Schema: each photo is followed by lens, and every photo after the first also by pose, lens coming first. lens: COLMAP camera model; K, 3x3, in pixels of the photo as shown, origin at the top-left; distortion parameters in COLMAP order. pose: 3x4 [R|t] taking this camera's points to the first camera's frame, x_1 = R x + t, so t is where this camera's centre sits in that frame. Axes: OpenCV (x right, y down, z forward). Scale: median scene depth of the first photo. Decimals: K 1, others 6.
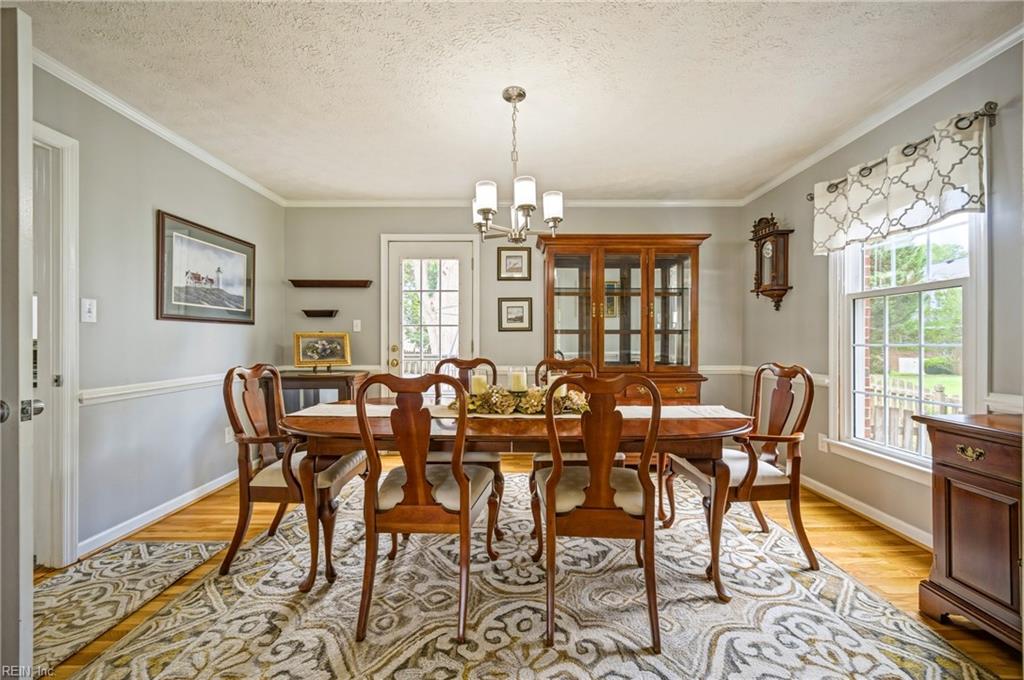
lens RADIAL K [[409.0, 0, 509.3], [0, 409.0, 339.9], [0, 0, 1]] dist [-0.002320, 0.000005]
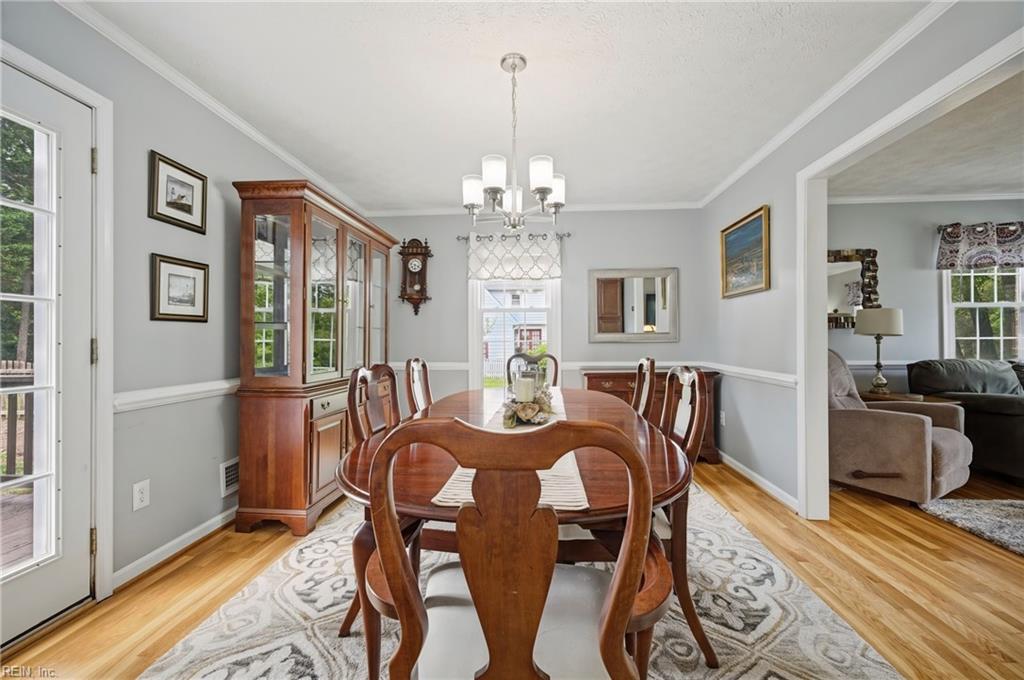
lens RADIAL K [[409.0, 0, 515.4], [0, 409.0, 338.6], [0, 0, 1]] dist [-0.002320, 0.000005]
pose [[0.052614, 0.000434, 0.998615, -0.697441], [0.000922, 0.999999, -0.000483, 0.002881], [-0.998615, 0.000946, 0.052614, 0.749478]]
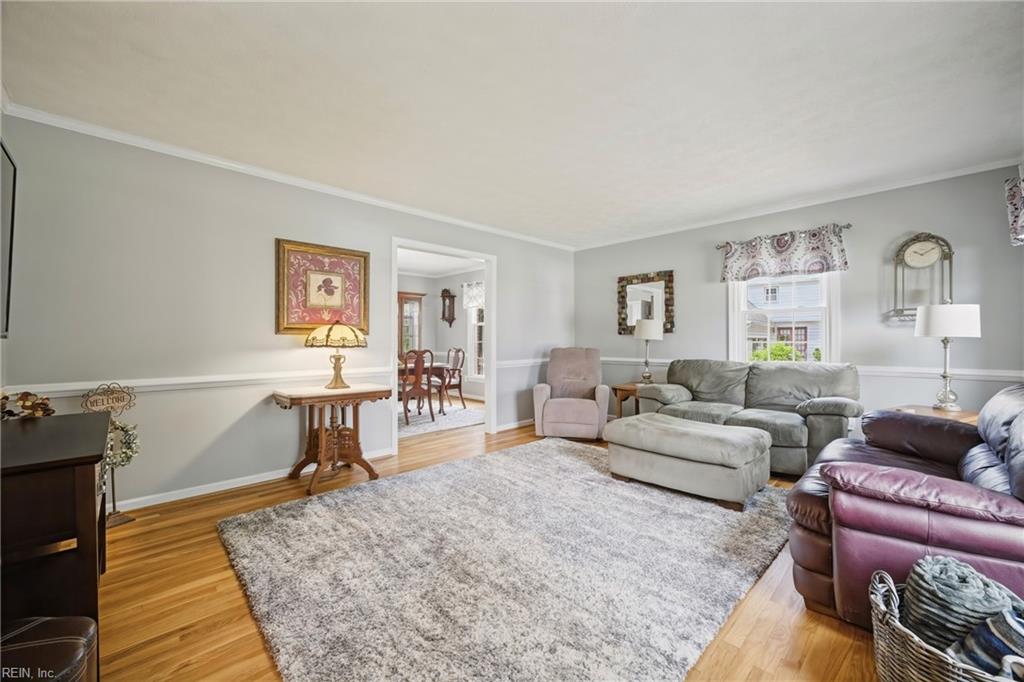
lens RADIAL K [[409.0, 0, 513.5], [0, 409.0, 339.9], [0, 0, 1]] dist [-0.002320, 0.000005]
pose [[0.706293, -0.003611, 0.707911, -0.947379], [-0.000688, 0.999983, 0.005788, -0.014975], [-0.707919, -0.004575, 0.706278, -1.163420]]
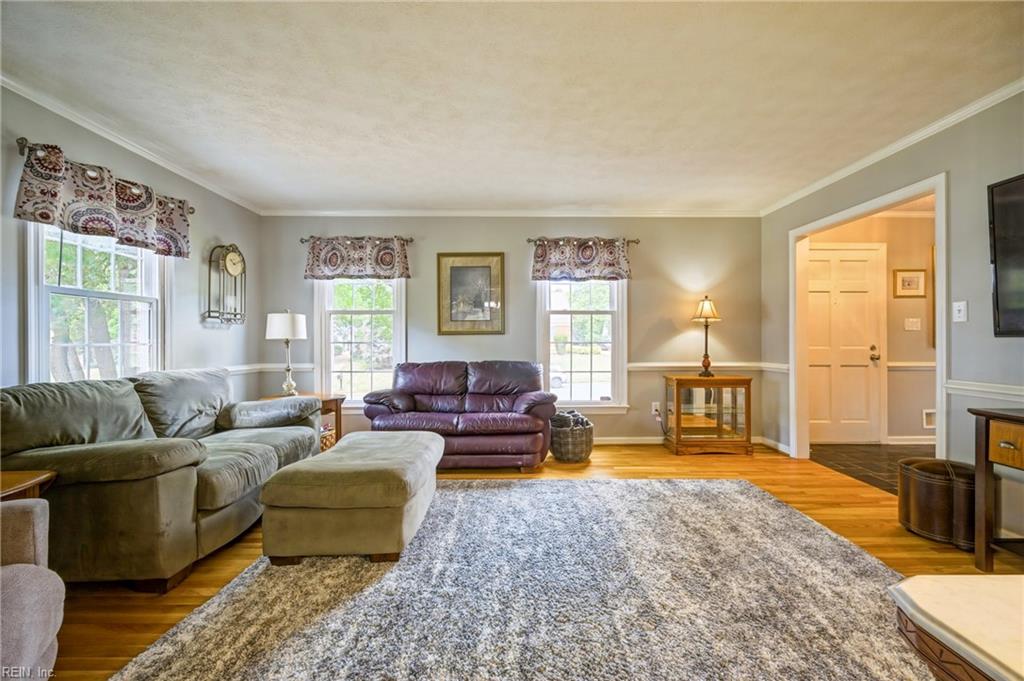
lens RADIAL K [[409.0, 0, 513.2], [0, 409.0, 344.1], [0, 0, 1]] dist [-0.002320, 0.000005]
pose [[-0.999777, -0.006796, -0.020007, -0.137801], [-0.006751, 0.999974, -0.002332, -0.004074], [0.020023, -0.002196, -0.999797, 0.157300]]
